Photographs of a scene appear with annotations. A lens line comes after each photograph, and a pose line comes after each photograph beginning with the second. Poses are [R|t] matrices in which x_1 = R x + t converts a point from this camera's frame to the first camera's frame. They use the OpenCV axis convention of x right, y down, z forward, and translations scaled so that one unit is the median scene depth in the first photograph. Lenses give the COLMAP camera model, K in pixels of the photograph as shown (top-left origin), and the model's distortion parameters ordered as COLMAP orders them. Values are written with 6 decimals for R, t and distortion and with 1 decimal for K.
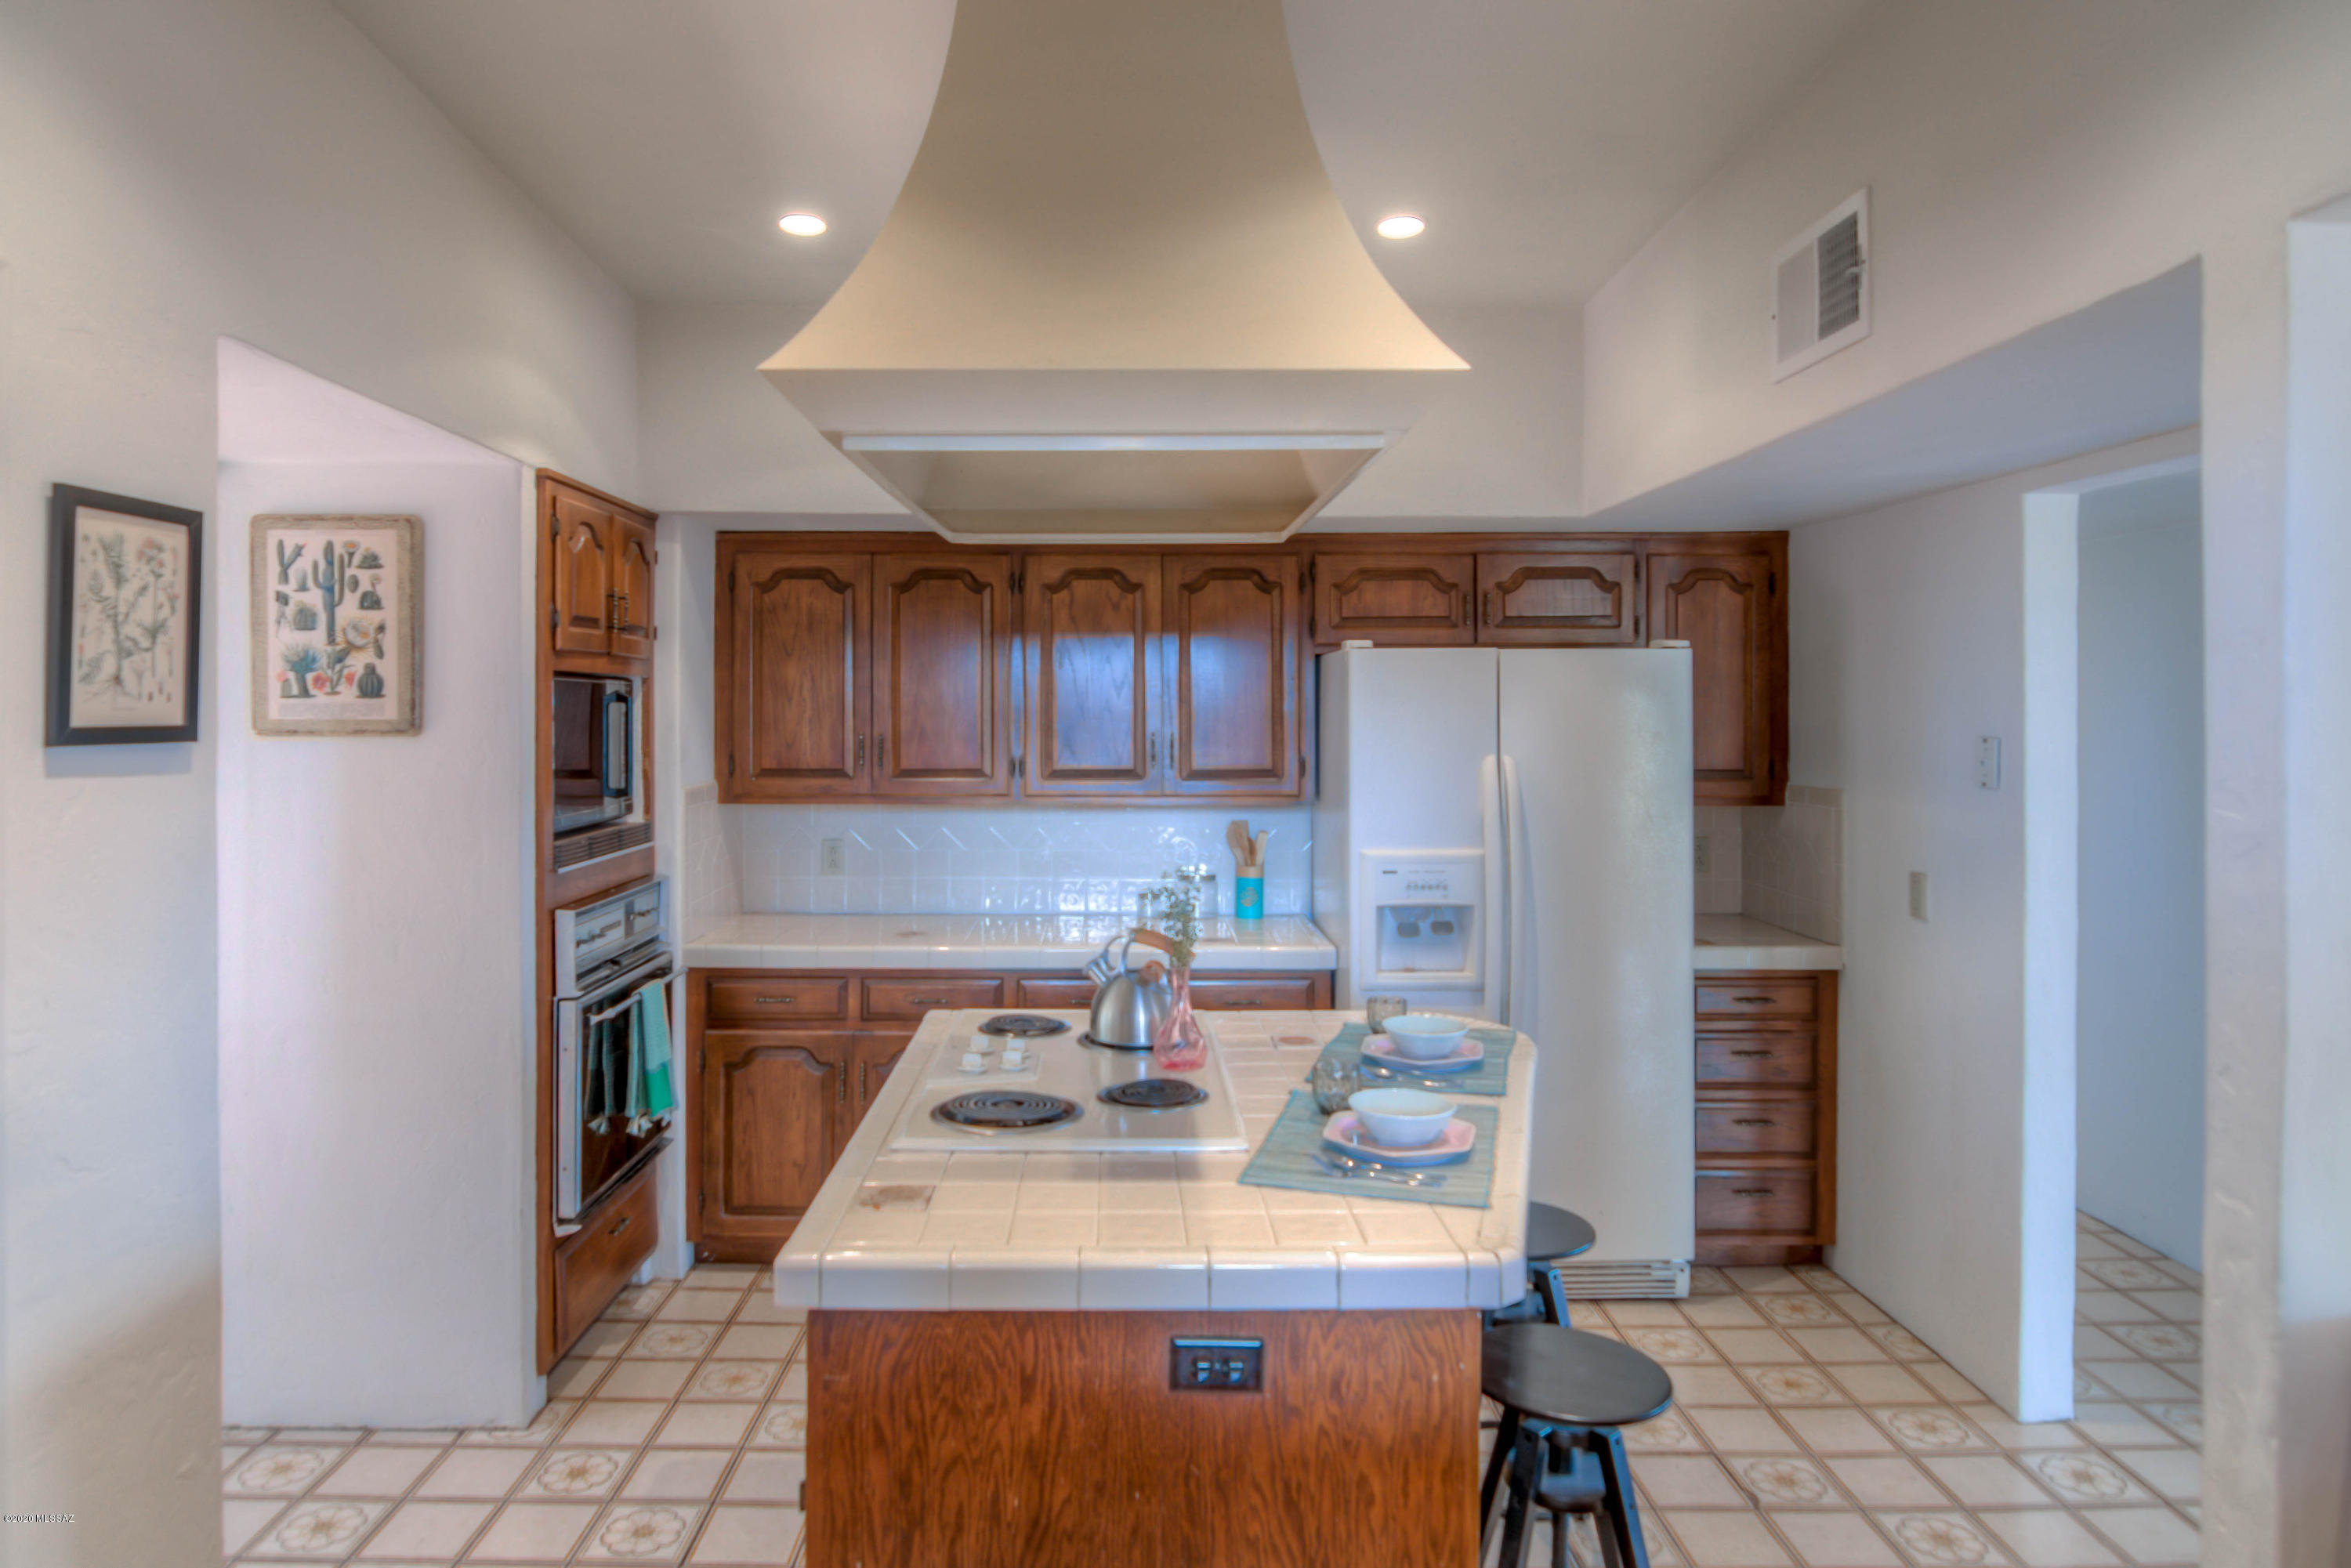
lens RADIAL K [[1303.6, 0, 1202.4], [0, 1303.6, 727.4], [0, 0, 1]] dist [-0.003877, -0.000399]
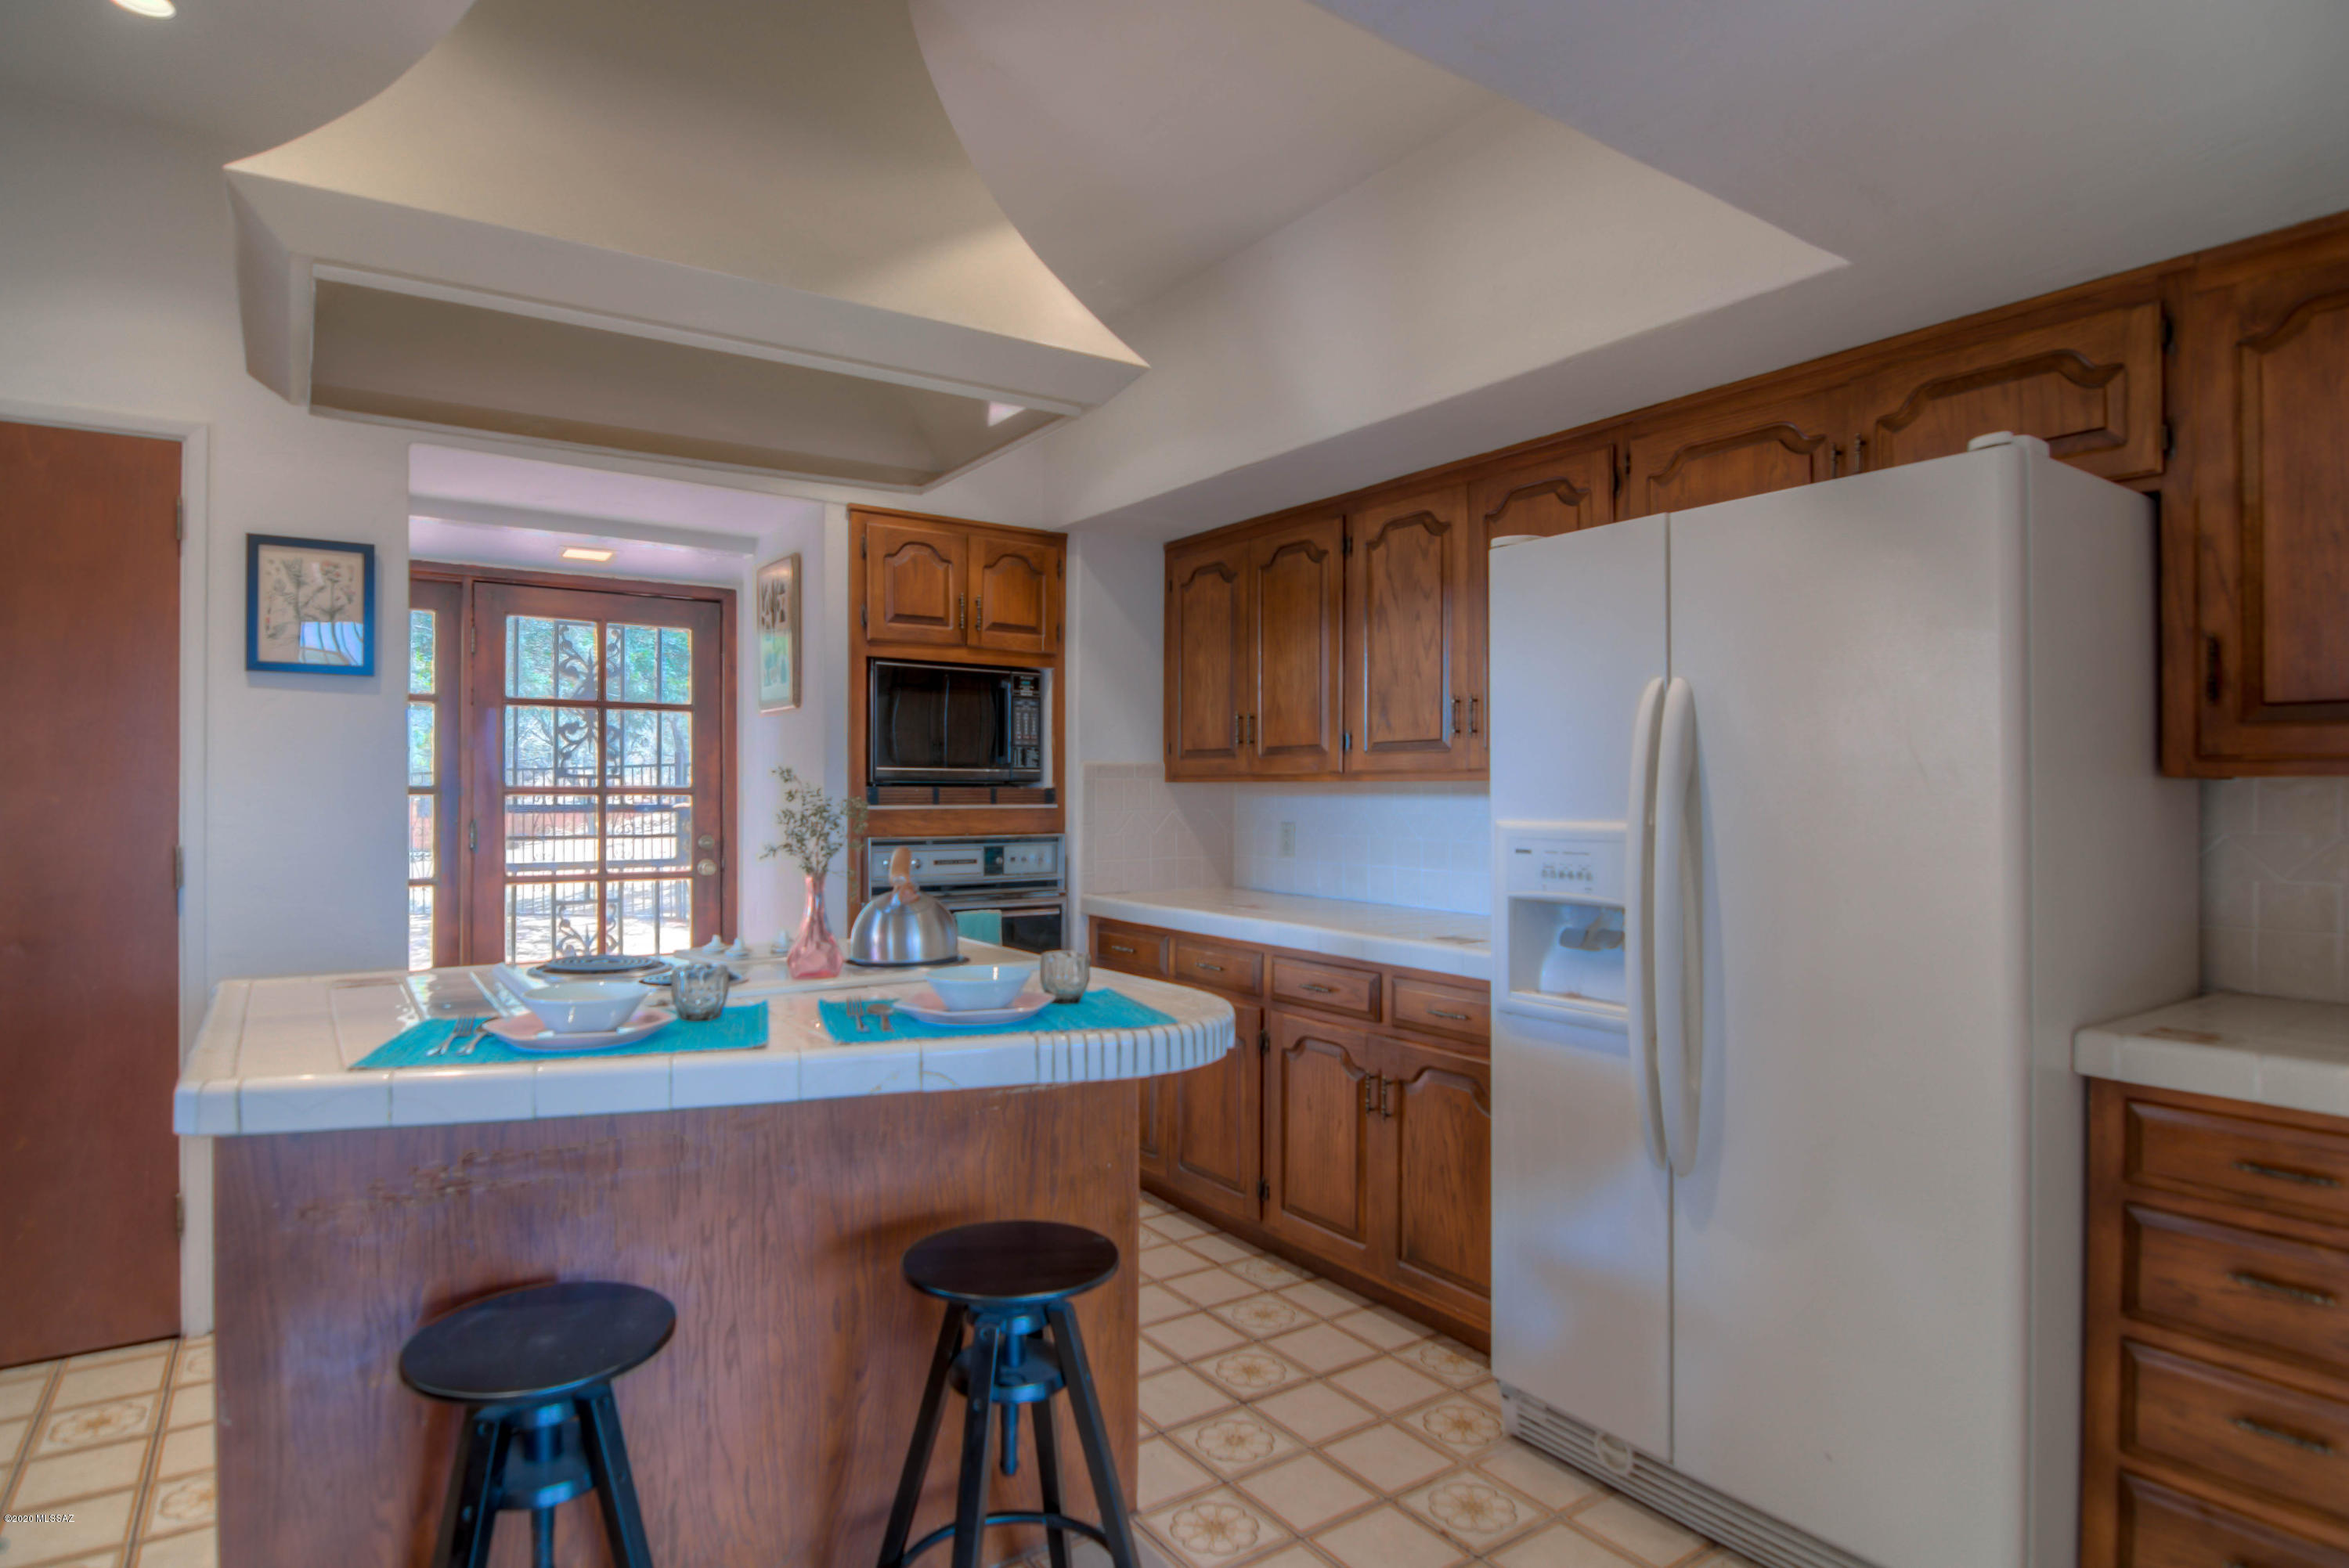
lens RADIAL K [[1224.2, 0, 1173.7], [0, 1224.2, 782.2], [0, 0, 1]] dist [-0.003740, -0.001545]
pose [[0.579044, -0.005986, -0.815274, 0.580719], [-0.005306, 0.999924, -0.011110, 0.081014], [0.815279, 0.010759, 0.578969, 0.450842]]
